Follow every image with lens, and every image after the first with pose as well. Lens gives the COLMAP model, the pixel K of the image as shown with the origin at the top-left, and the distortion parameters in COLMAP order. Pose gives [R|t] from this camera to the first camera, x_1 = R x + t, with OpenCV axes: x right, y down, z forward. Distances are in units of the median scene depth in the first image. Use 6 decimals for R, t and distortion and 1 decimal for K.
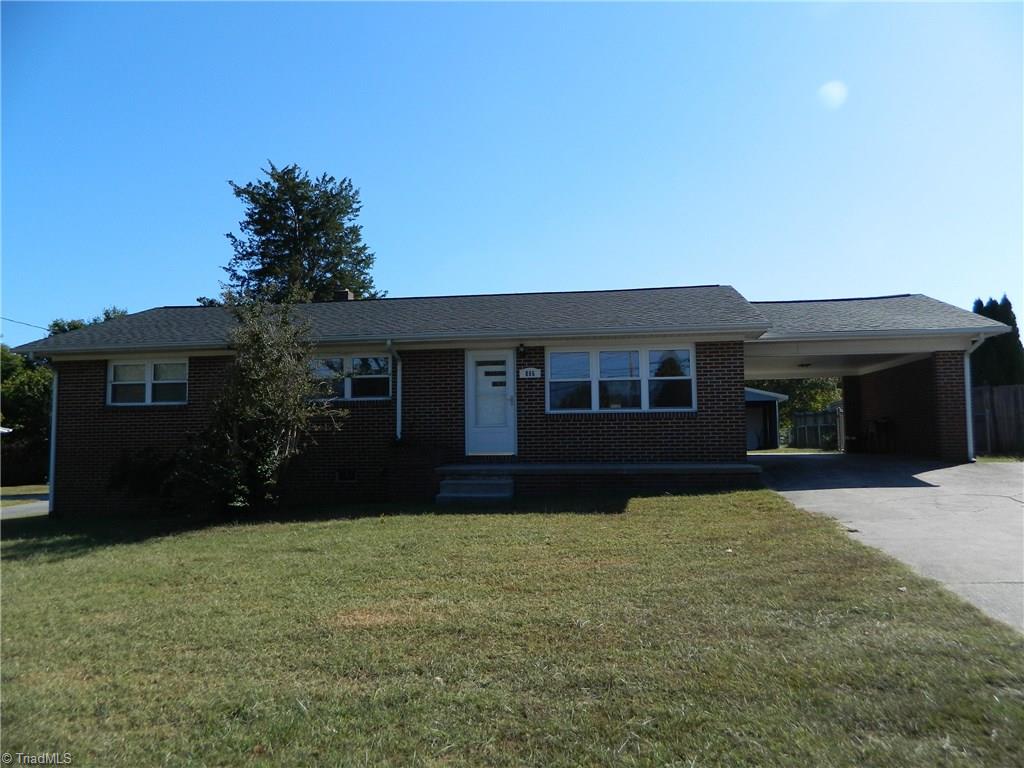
lens RADIAL K [[764.1, 0, 515.8], [0, 764.1, 379.1], [0, 0, 1]] dist [0.005952, -0.007034]
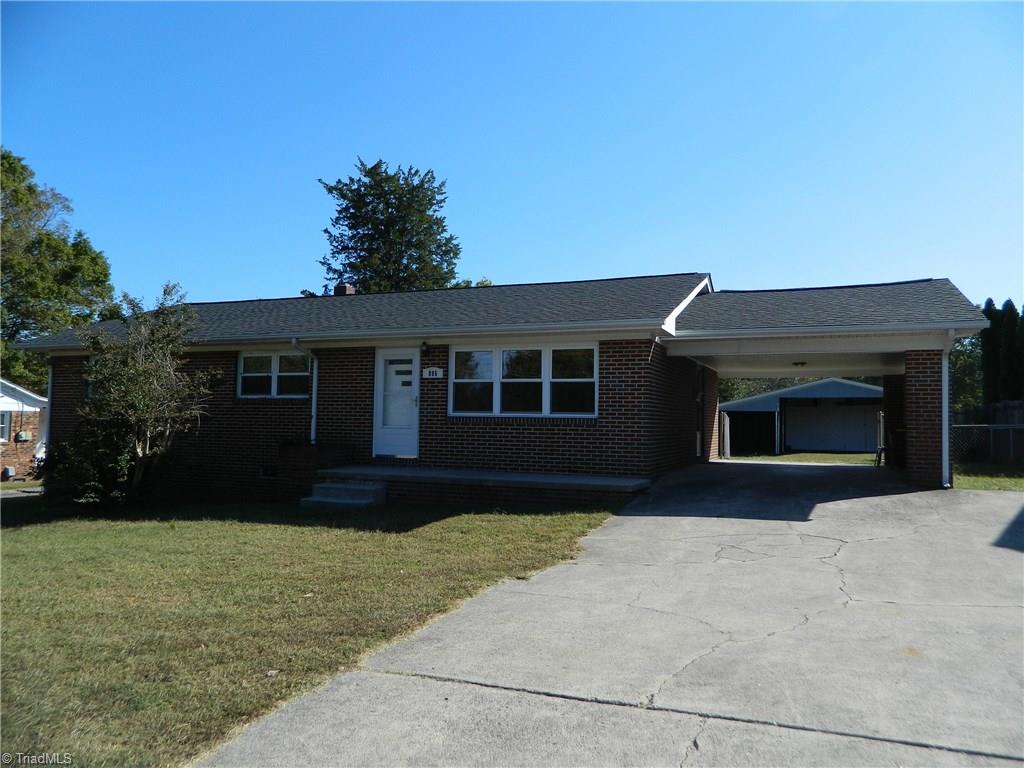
lens RADIAL K [[764.1, 0, 515.8], [0, 764.1, 379.1], [0, 0, 1]] dist [0.005952, -0.007034]
pose [[0.969310, 0.012031, -0.245546, 0.144958], [-0.007040, 0.999751, 0.021196, -0.008641], [0.245740, -0.018817, 0.969153, 0.042979]]
